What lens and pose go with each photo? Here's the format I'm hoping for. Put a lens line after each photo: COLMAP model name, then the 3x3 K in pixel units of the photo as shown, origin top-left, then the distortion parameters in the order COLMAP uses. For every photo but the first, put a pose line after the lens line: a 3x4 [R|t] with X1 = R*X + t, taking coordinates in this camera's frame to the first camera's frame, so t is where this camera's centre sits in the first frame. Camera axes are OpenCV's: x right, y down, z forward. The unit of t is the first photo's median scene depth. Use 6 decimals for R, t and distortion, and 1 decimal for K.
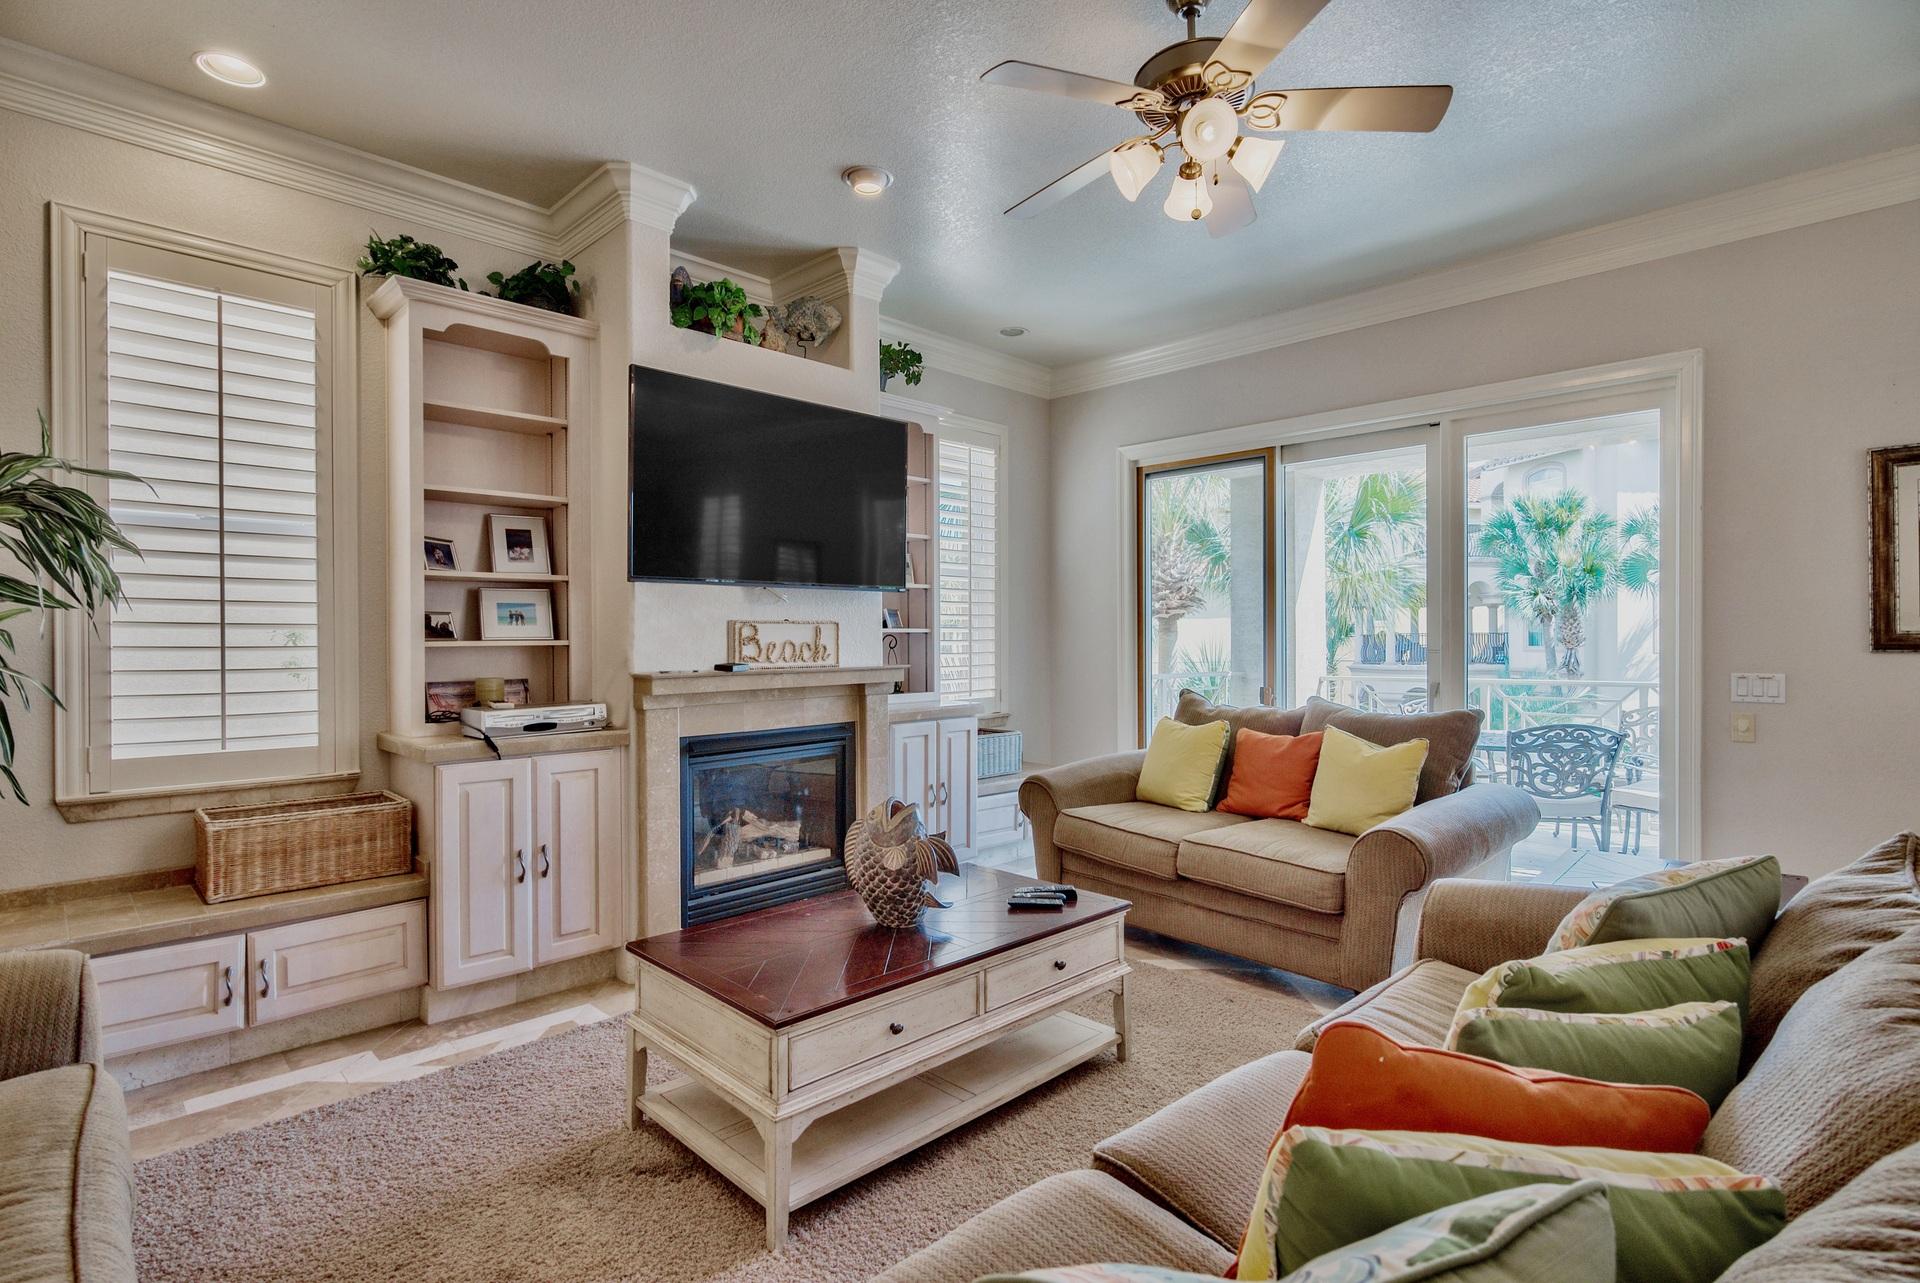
lens RADIAL K [[960.6, 0, 995.2], [0, 960.6, 635.9], [0, 0, 1]] dist [-0.001070, 0.000804]
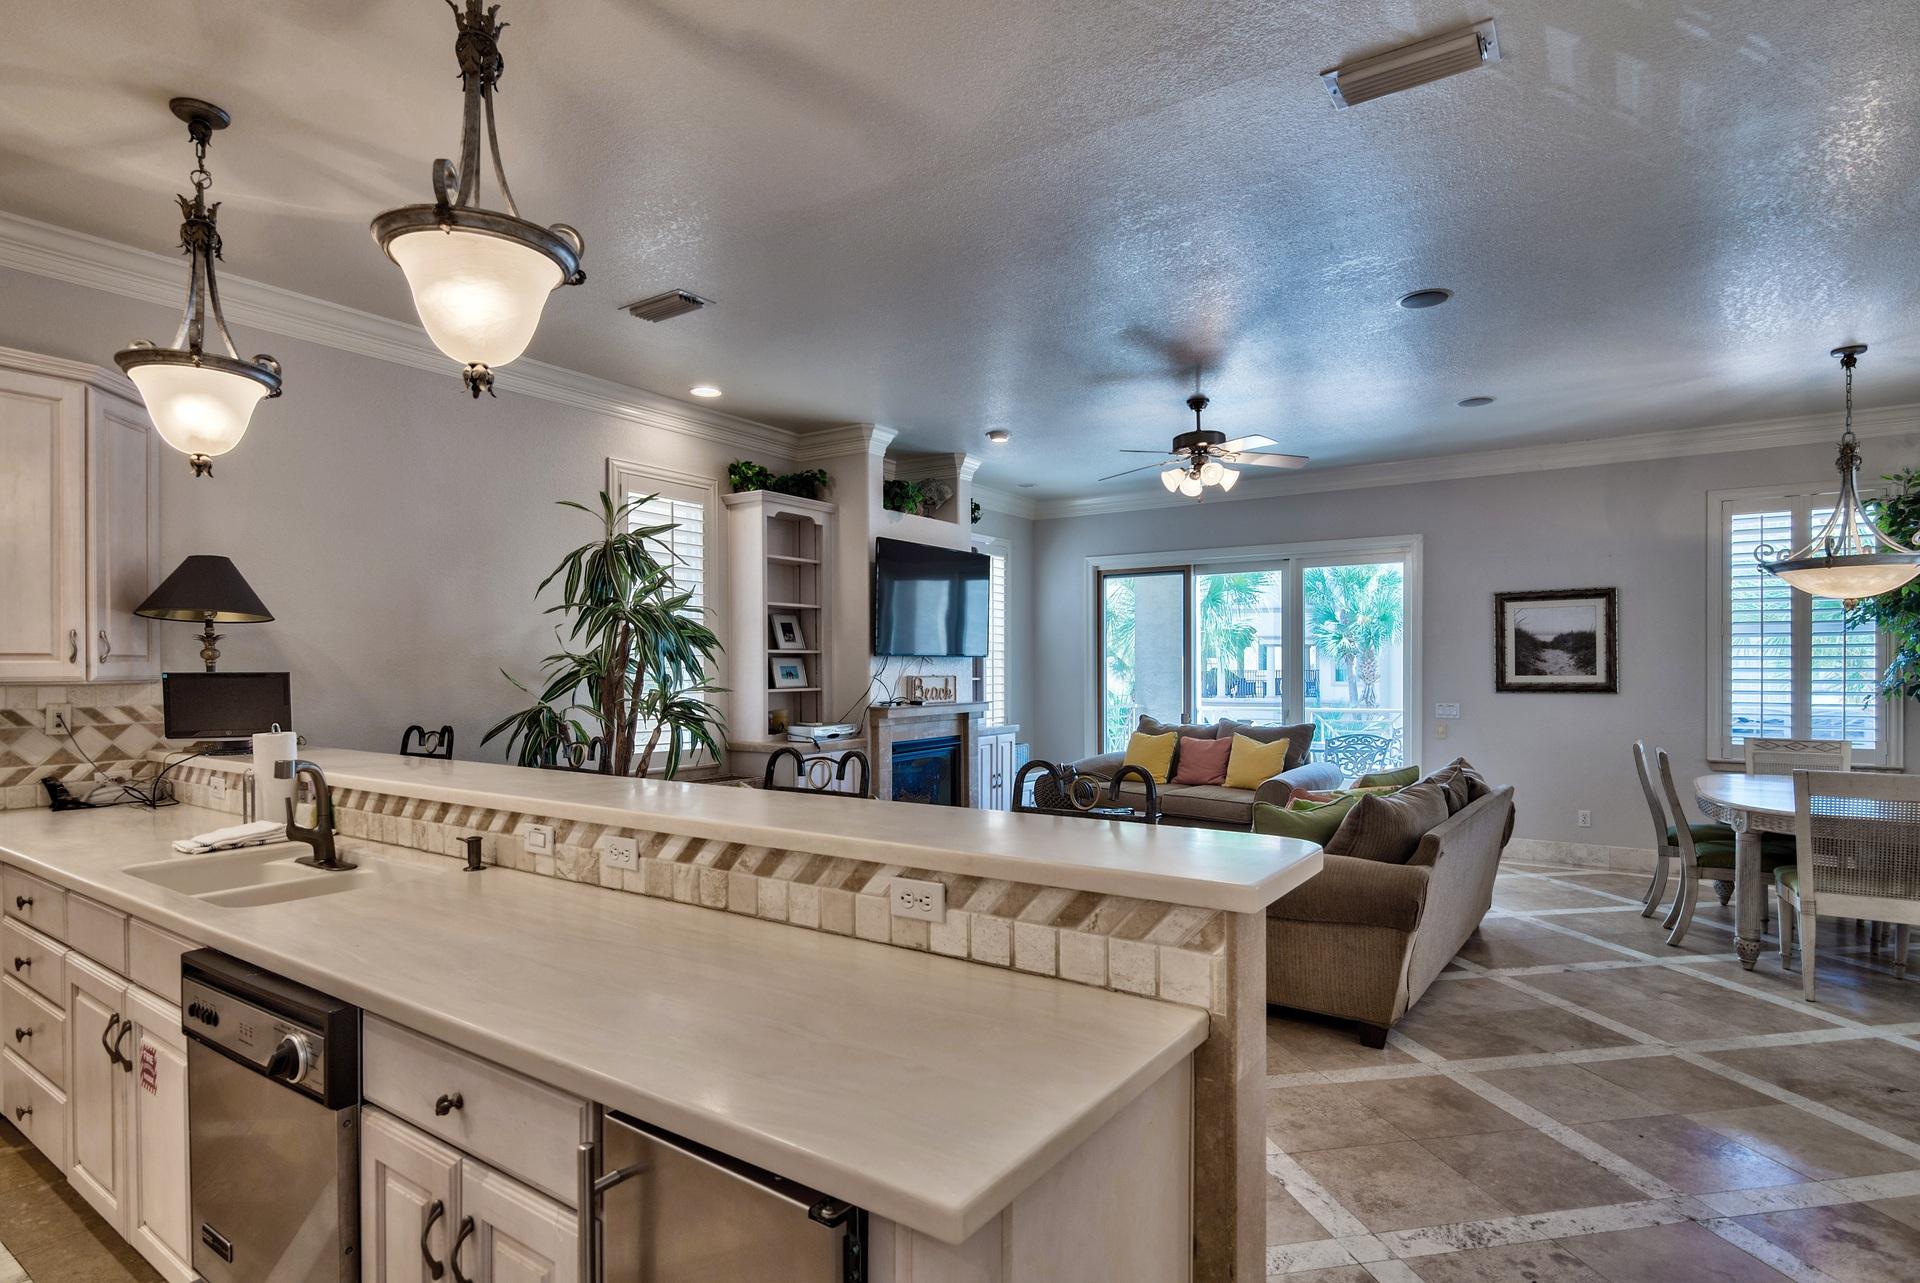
lens RADIAL K [[960.6, 0, 971.8], [0, 960.6, 675.3], [0, 0, 1]] dist [-0.001070, 0.000804]
pose [[0.989409, -0.001536, 0.145149, -0.371212], [0.000834, 0.999988, 0.004898, -0.023165], [-0.145155, -0.004725, 0.989398, -0.657966]]
